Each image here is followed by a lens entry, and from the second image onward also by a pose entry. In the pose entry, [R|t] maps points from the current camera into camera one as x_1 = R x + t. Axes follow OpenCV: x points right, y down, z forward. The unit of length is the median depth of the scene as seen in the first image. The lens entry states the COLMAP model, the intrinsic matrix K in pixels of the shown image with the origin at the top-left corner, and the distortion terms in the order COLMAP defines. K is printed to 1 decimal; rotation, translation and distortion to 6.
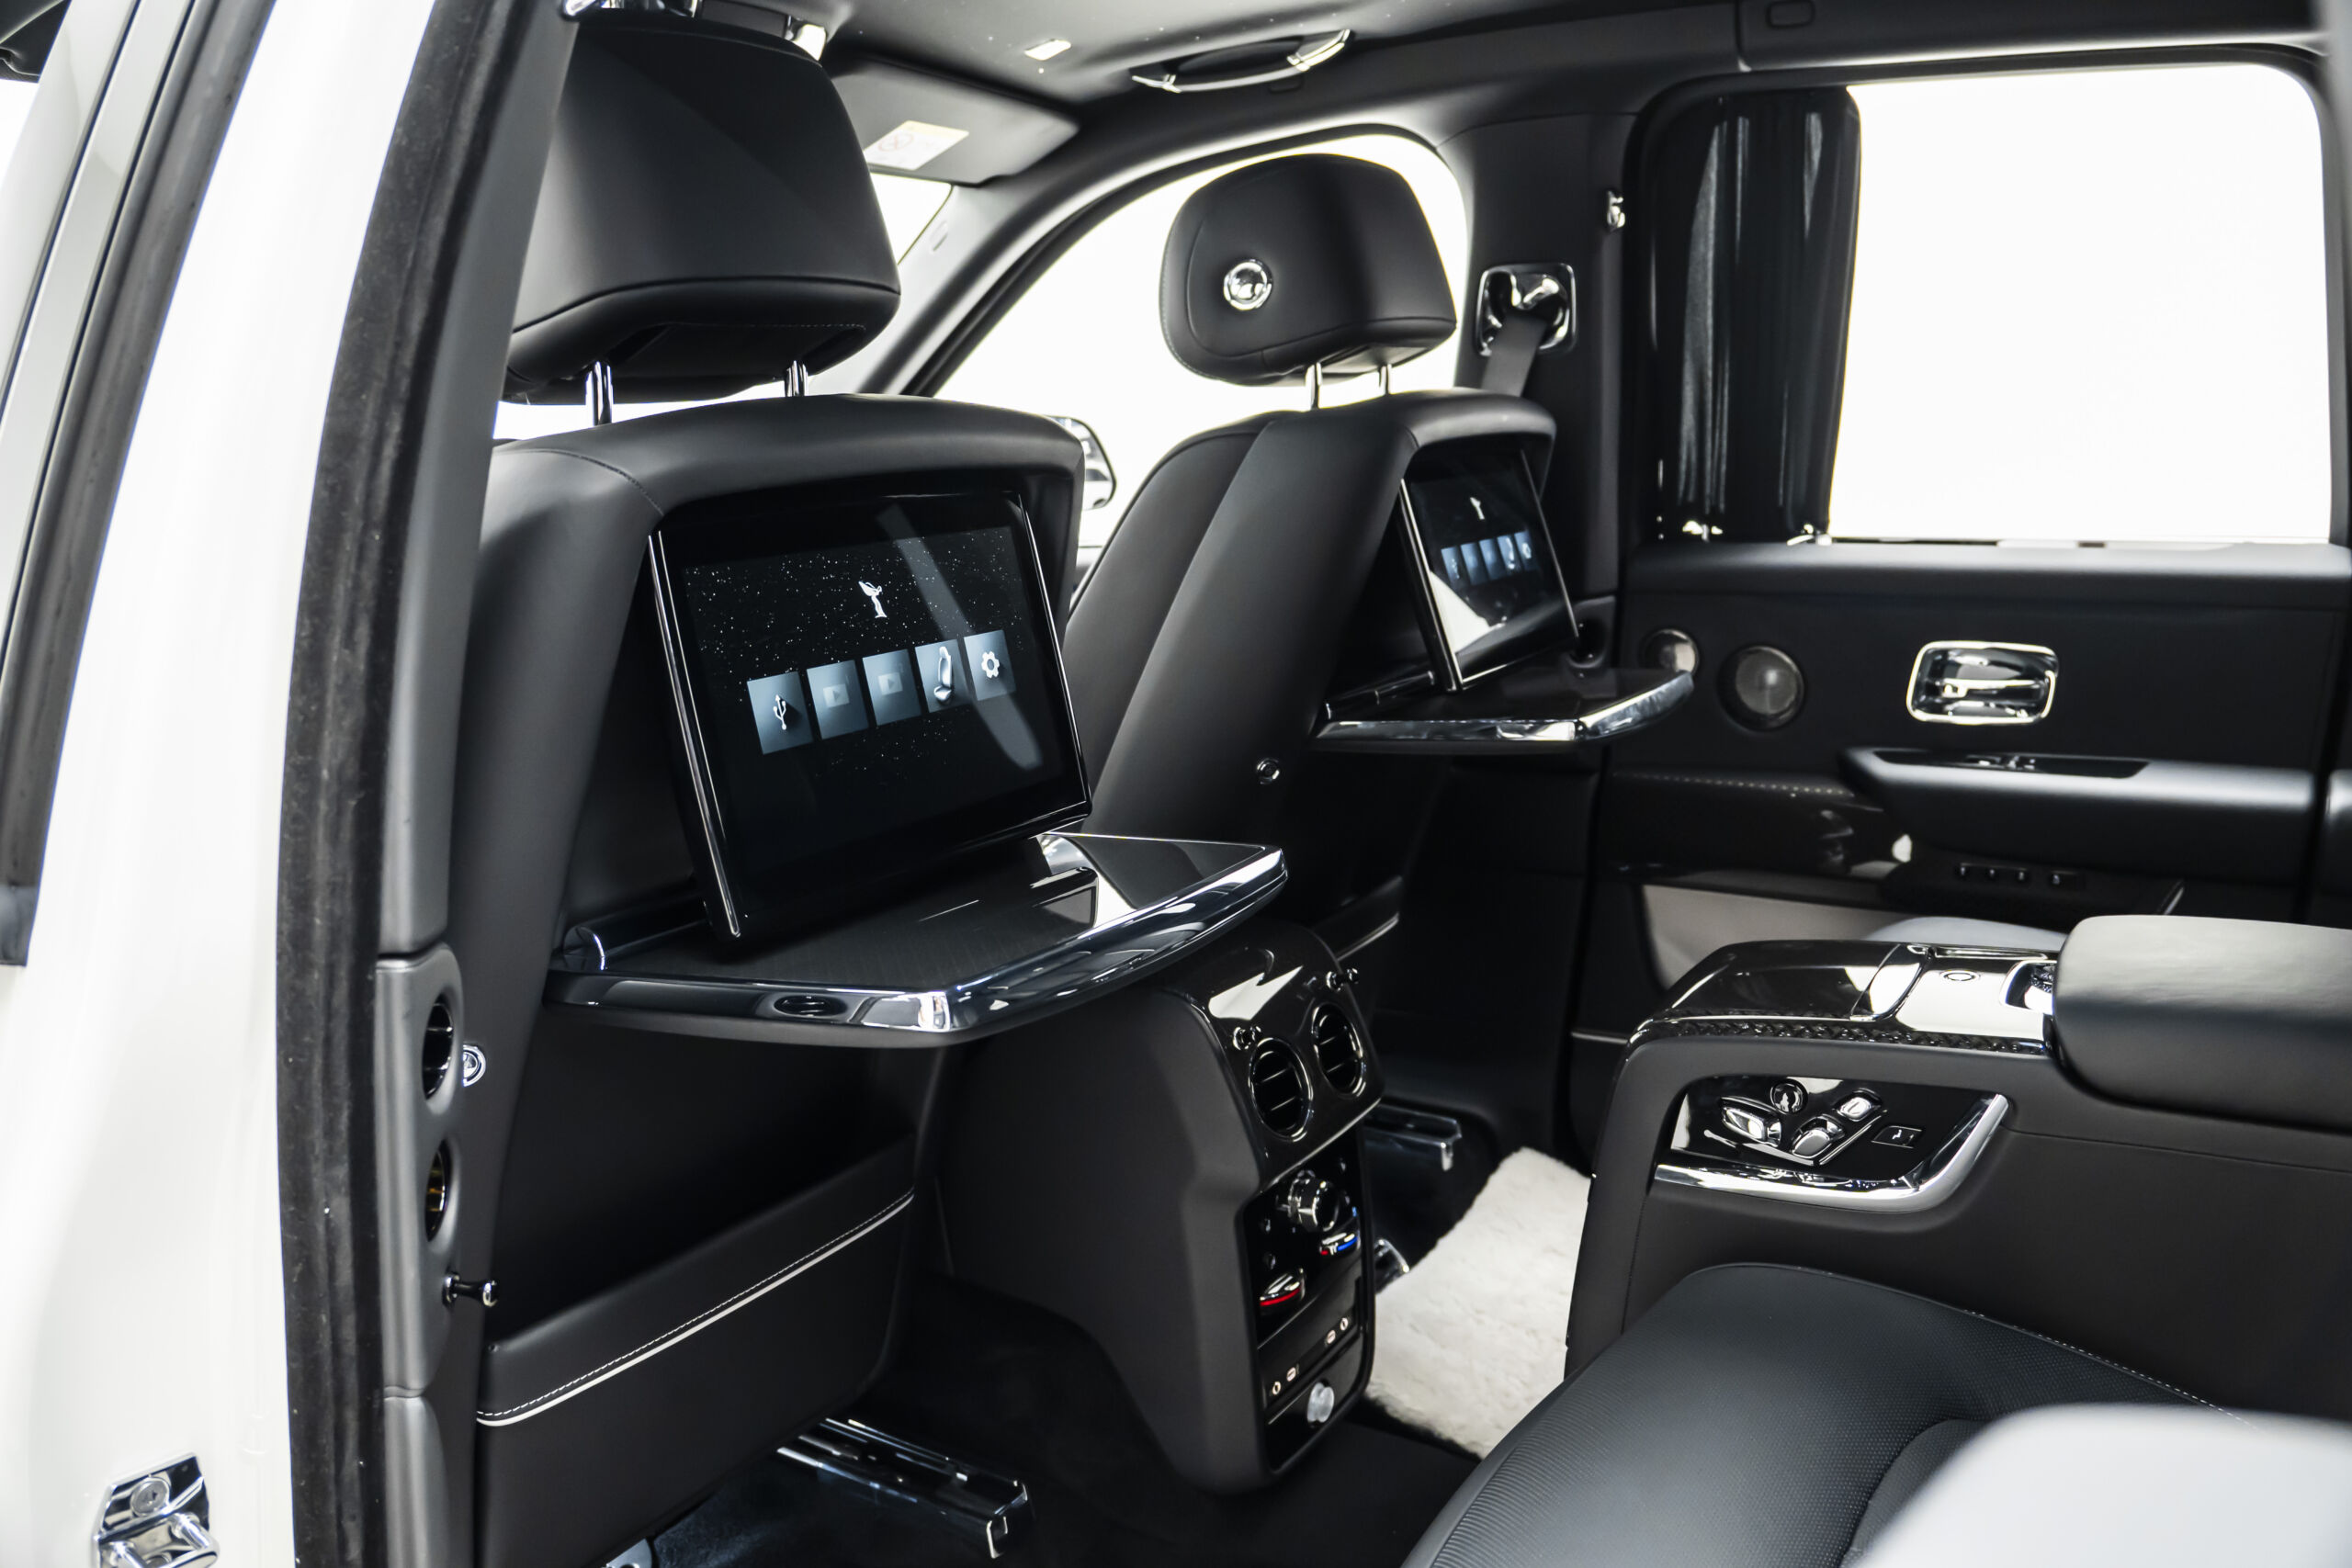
lens RADIAL K [[1866.6, 0, 1176.0], [0, 1866.6, 784.0], [0, 0, 1]] dist [-0.201038, 0.100524]
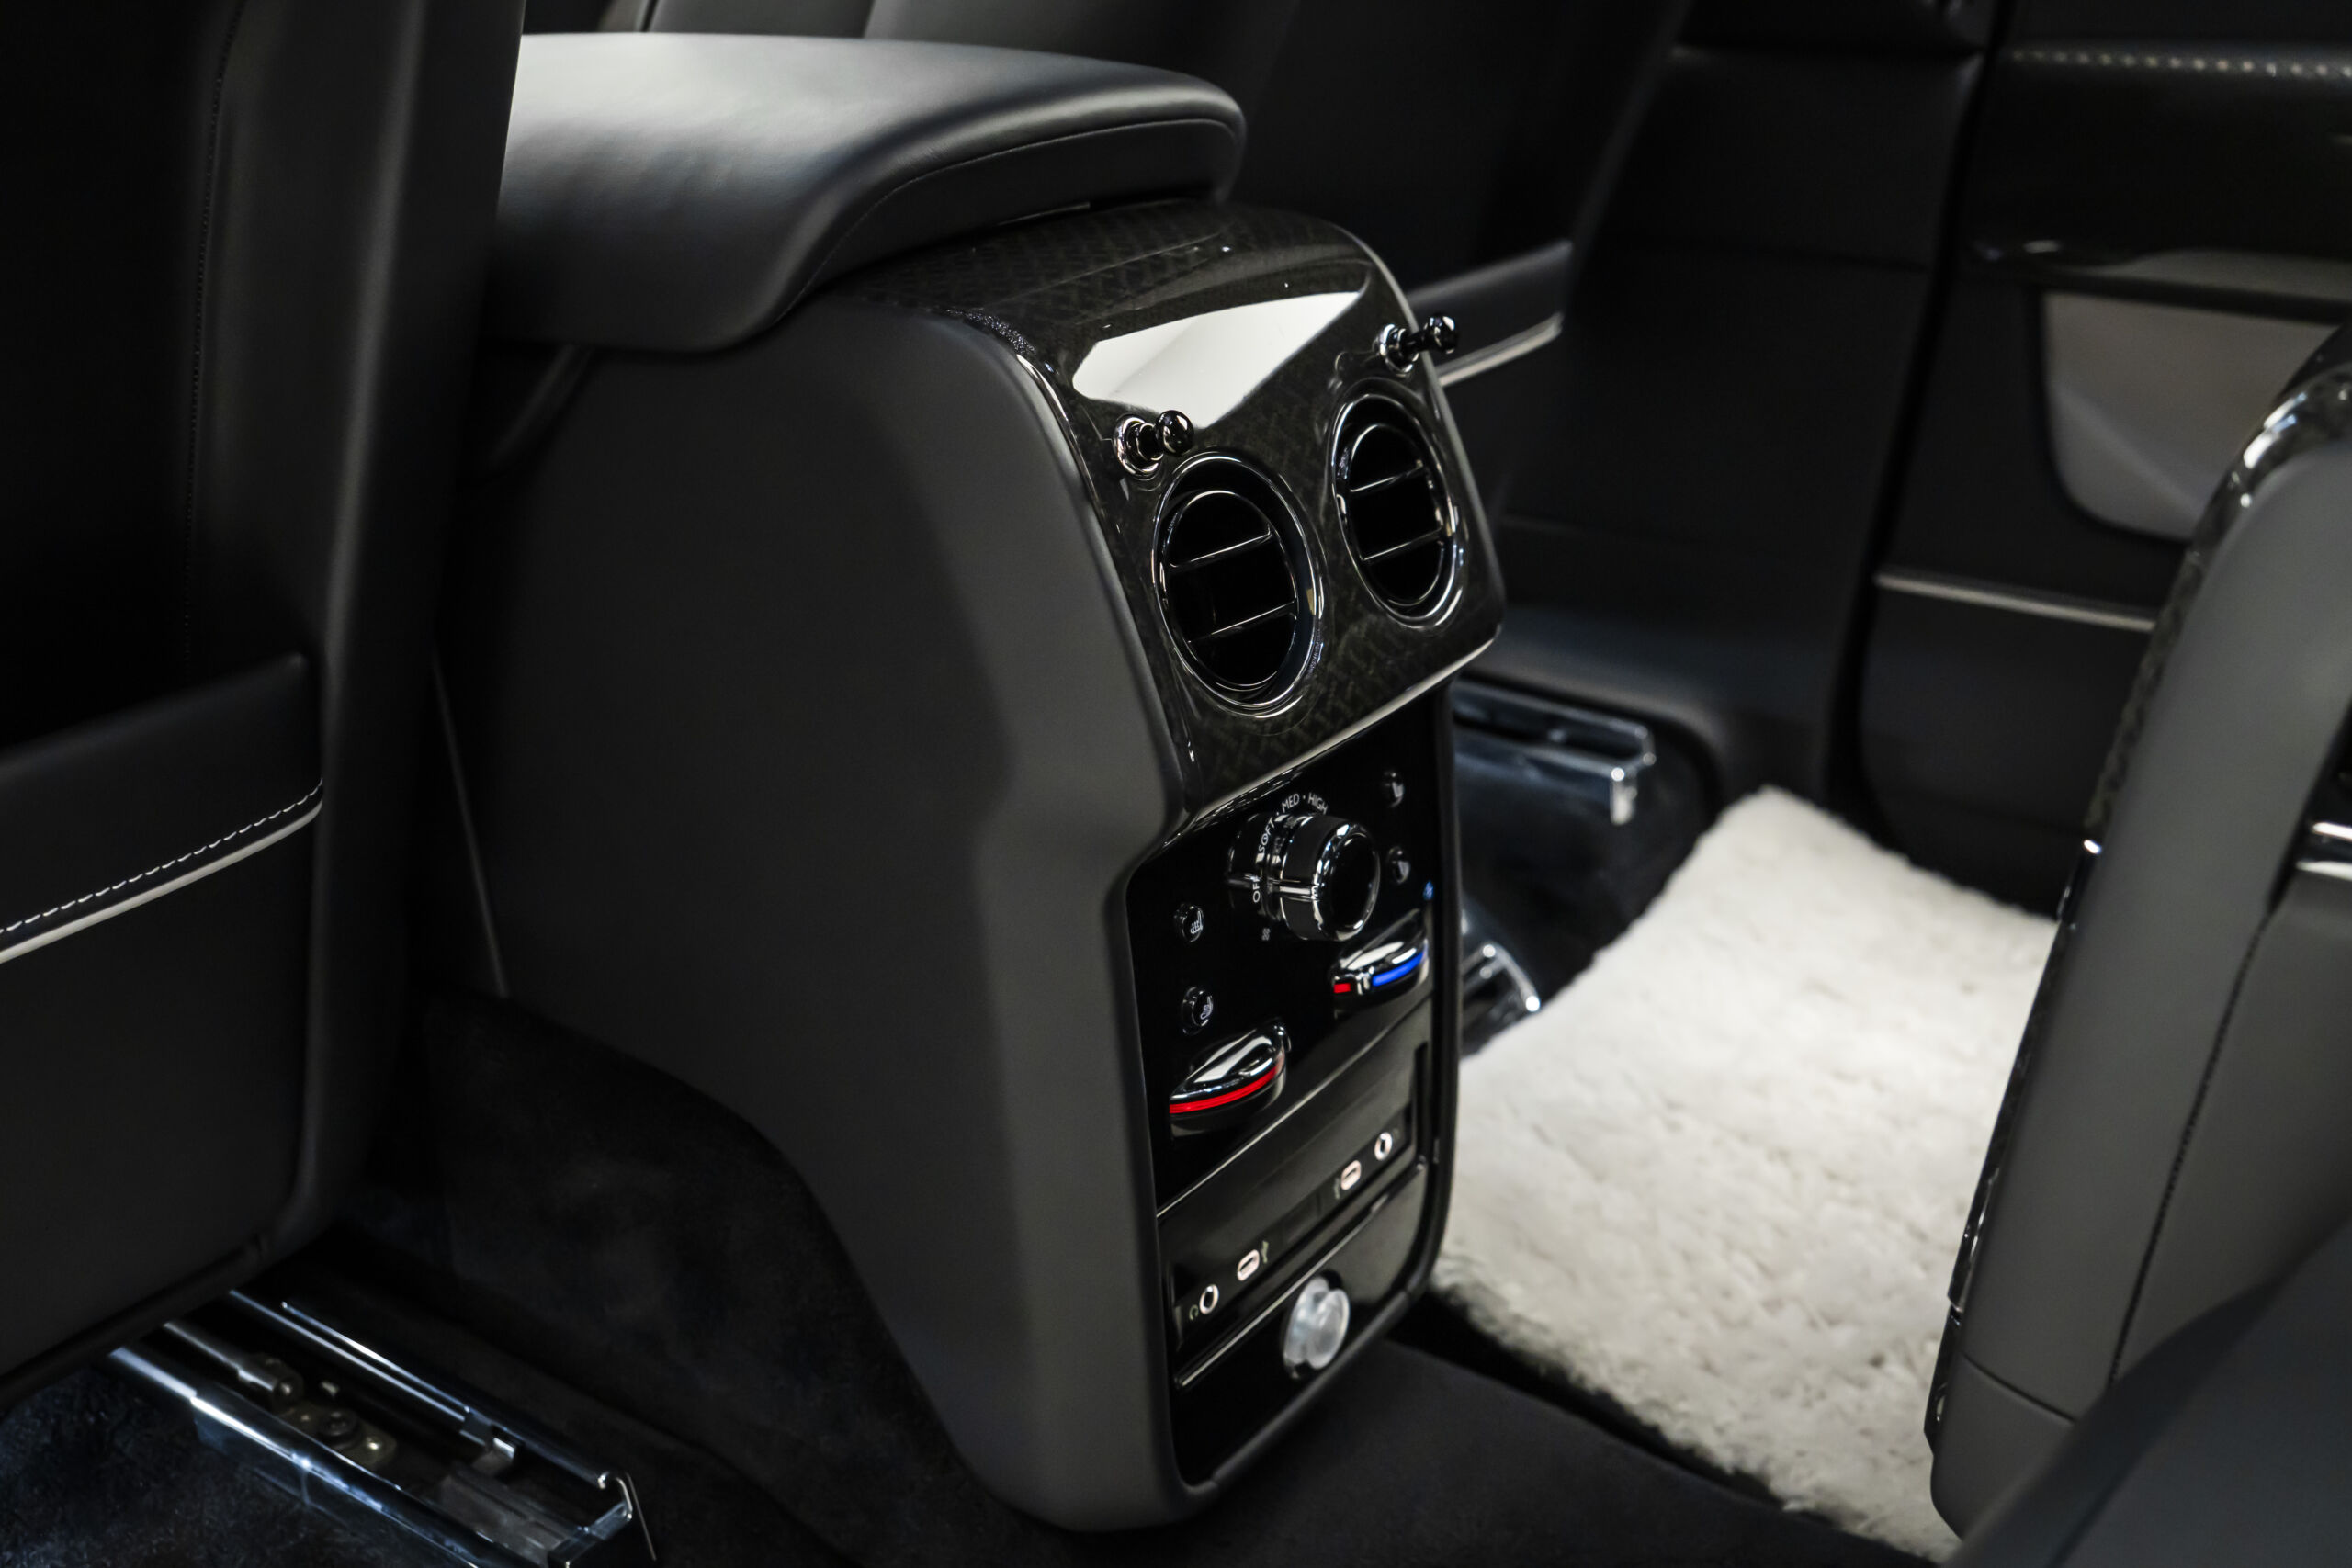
lens RADIAL K [[2409.7, 0, 1175.4], [0, 2409.7, 821.8], [0, 0, 1]] dist [-0.077217, 0.008258]
pose [[0.998429, 0.047191, -0.030220, 0.054669], [-0.039862, 0.977130, 0.208872, 0.096718], [0.039386, -0.207339, 0.977476, 0.438638]]
